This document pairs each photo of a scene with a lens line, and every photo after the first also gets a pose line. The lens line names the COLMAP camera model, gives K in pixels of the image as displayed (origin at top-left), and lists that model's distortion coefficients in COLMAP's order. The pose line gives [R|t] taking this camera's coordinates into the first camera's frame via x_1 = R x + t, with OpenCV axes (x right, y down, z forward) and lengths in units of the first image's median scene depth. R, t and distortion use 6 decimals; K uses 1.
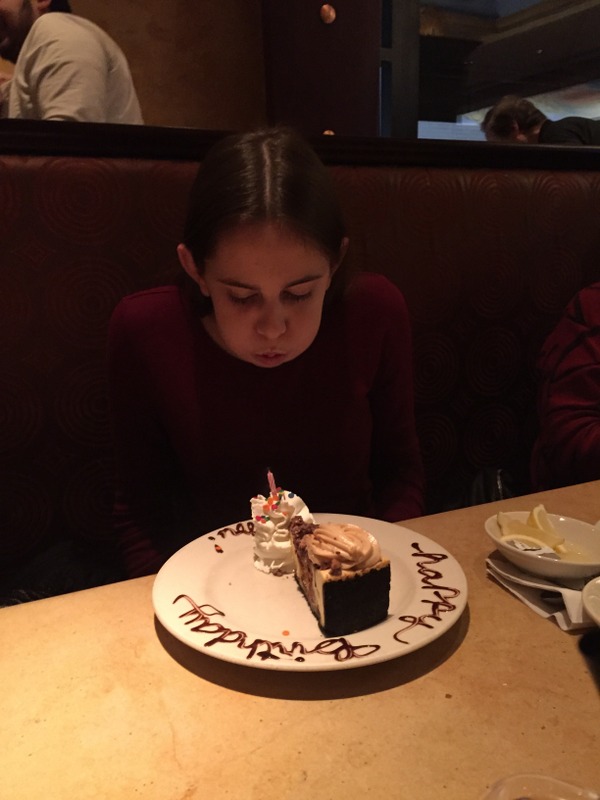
lens RADIAL K [[722.5, 0, 300.0], [0, 722.5, 400.0], [0, 0, 1]] dist [0.007412, 0.011349]
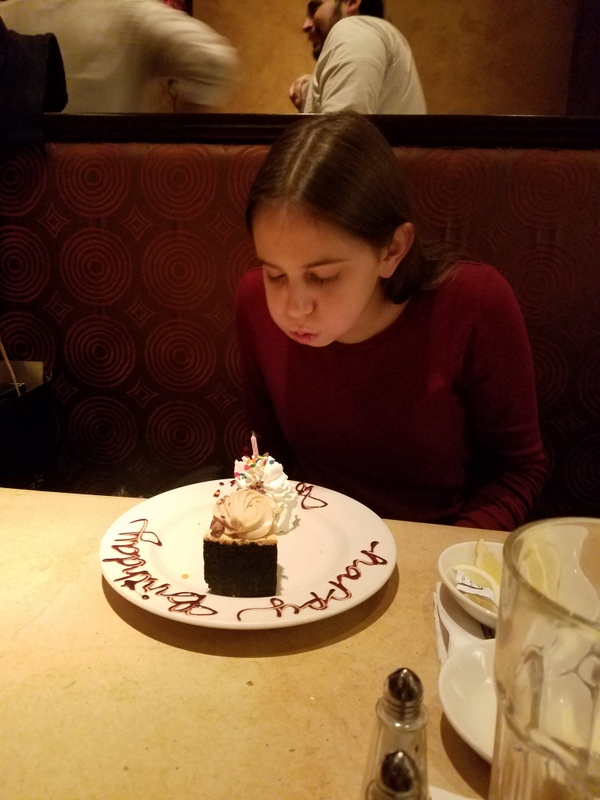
lens RADIAL K [[652.0, 0, 300.0], [0, 652.0, 400.0], [0, 0, 1]] dist [0.110382, -0.225837]
pose [[0.828573, 0.180775, -0.529893, 0.598480], [-0.160745, 0.983403, 0.084141, -0.054845], [0.536309, 0.015461, 0.843880, 0.234850]]
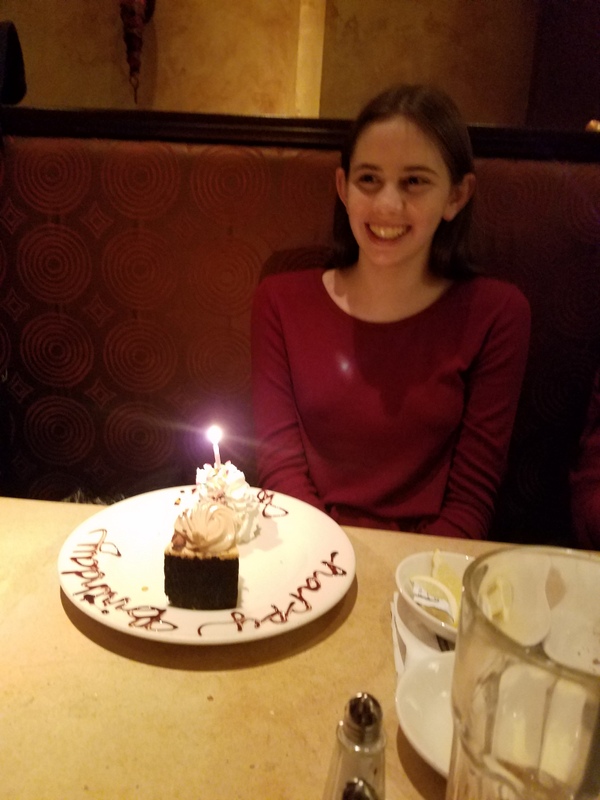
lens RADIAL K [[652.0, 0, 300.0], [0, 652.0, 400.0], [0, 0, 1]] dist [0.110382, -0.225837]
pose [[0.857686, 0.202492, -0.472623, 0.587727], [-0.181261, 0.979252, 0.090613, -0.090770], [0.481165, 0.007951, 0.876594, 0.225059]]
